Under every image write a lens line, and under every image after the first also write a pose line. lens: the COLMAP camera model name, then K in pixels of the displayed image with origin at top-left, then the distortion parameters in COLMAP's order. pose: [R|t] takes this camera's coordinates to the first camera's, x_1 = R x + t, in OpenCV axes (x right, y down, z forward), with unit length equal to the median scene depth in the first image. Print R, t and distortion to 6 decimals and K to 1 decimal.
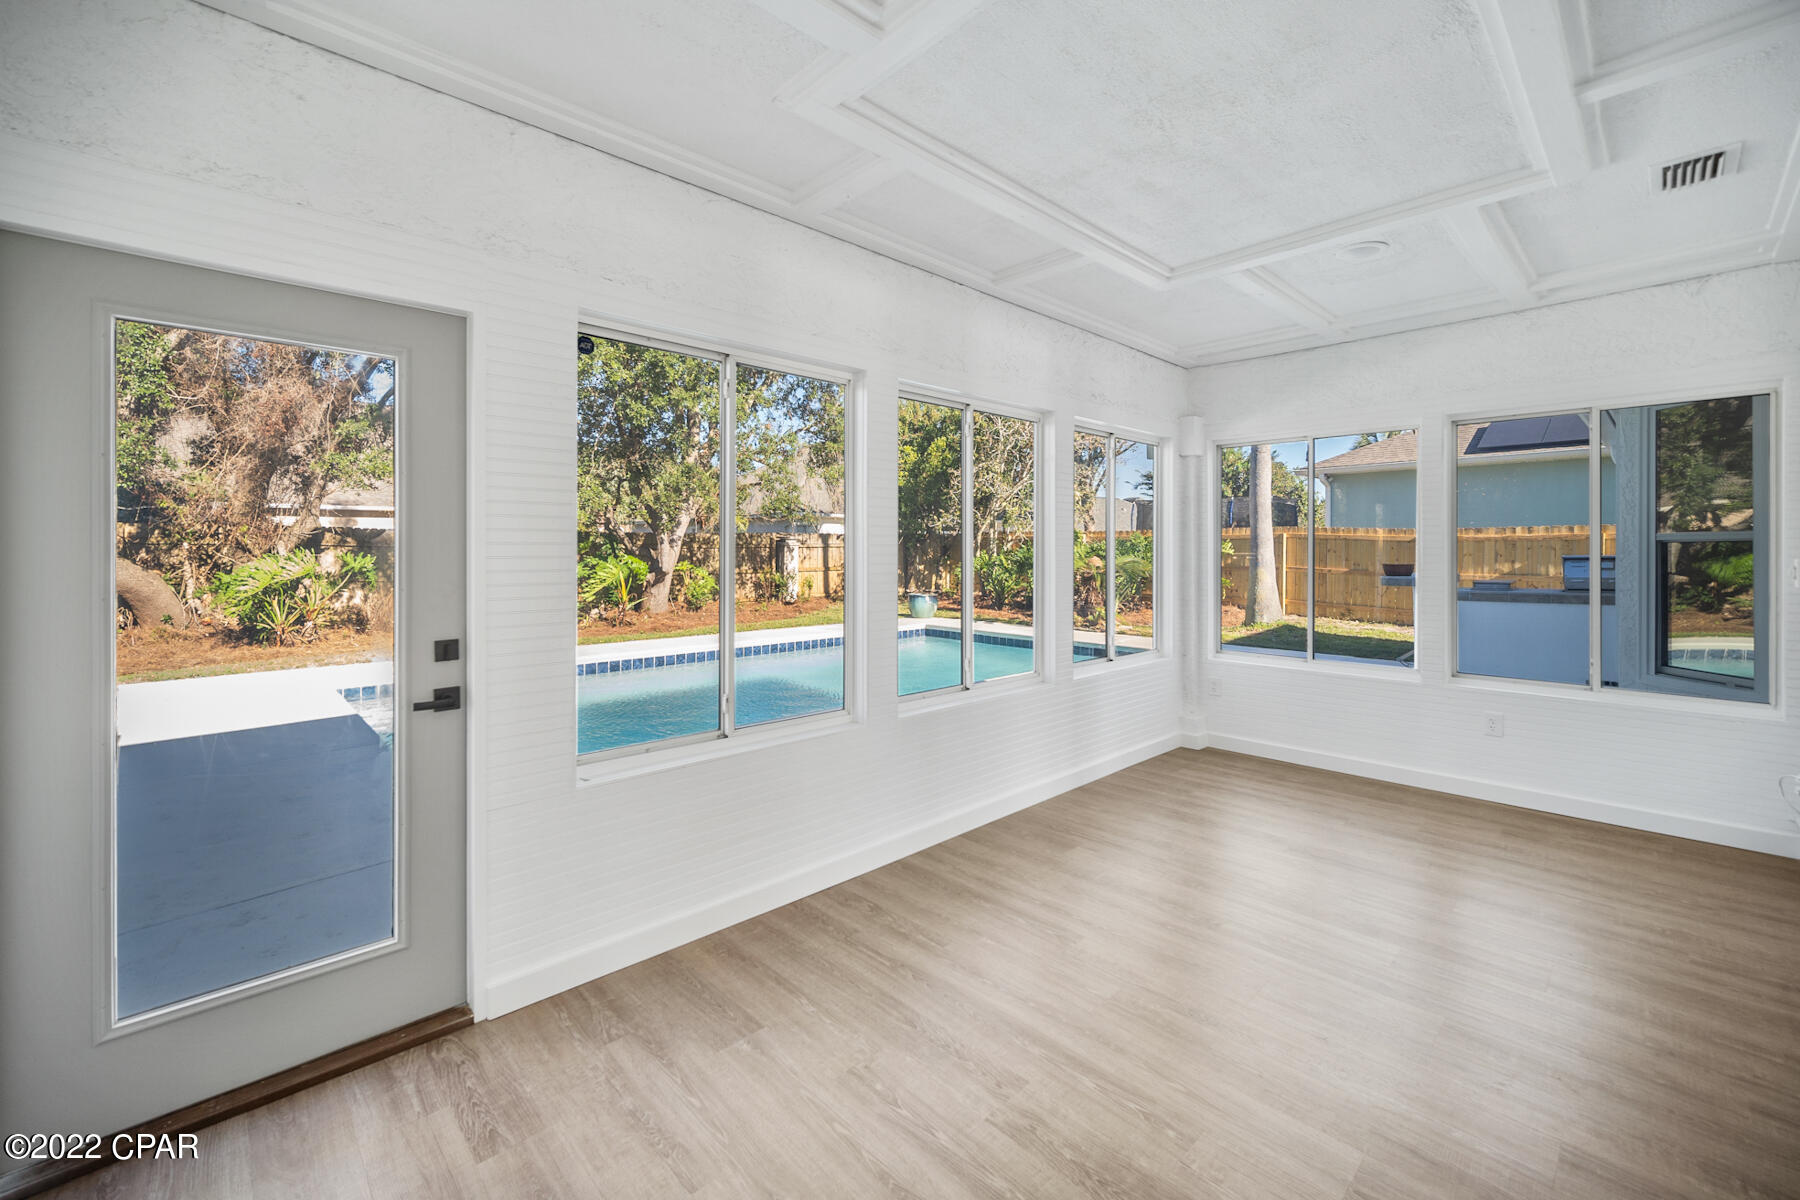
lens RADIAL K [[730.2, 0, 890.0], [0, 730.2, 553.0], [0, 0, 1]] dist [0.003681, 0.000655]
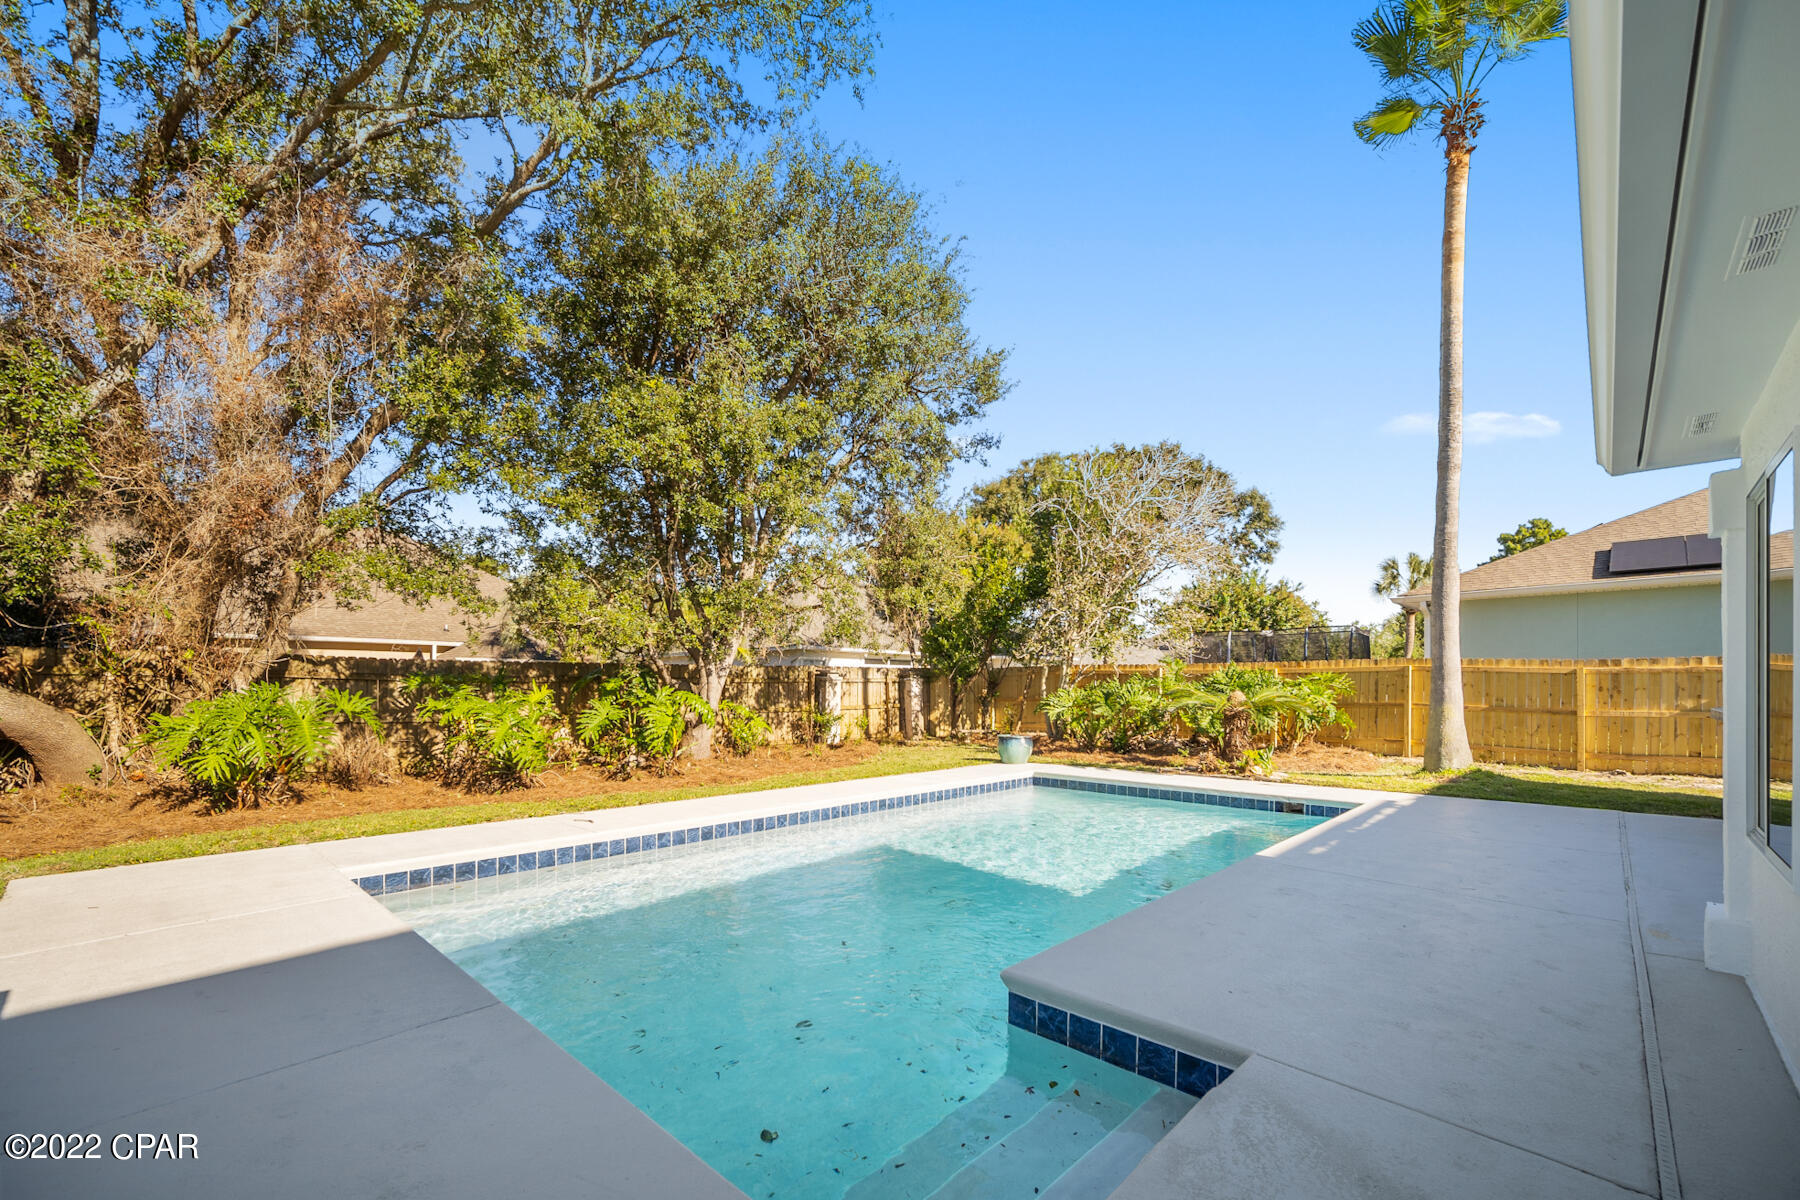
lens RADIAL K [[730.2, 0, 875.8], [0, 730.2, 683.4], [0, 0, 1]] dist [0.003681, 0.000655]
pose [[0.998423, 0.000043, 0.056136, -0.189876], [0.000628, 0.999929, -0.011937, 0.006154], [-0.056132, 0.011953, 0.998352, 0.176680]]
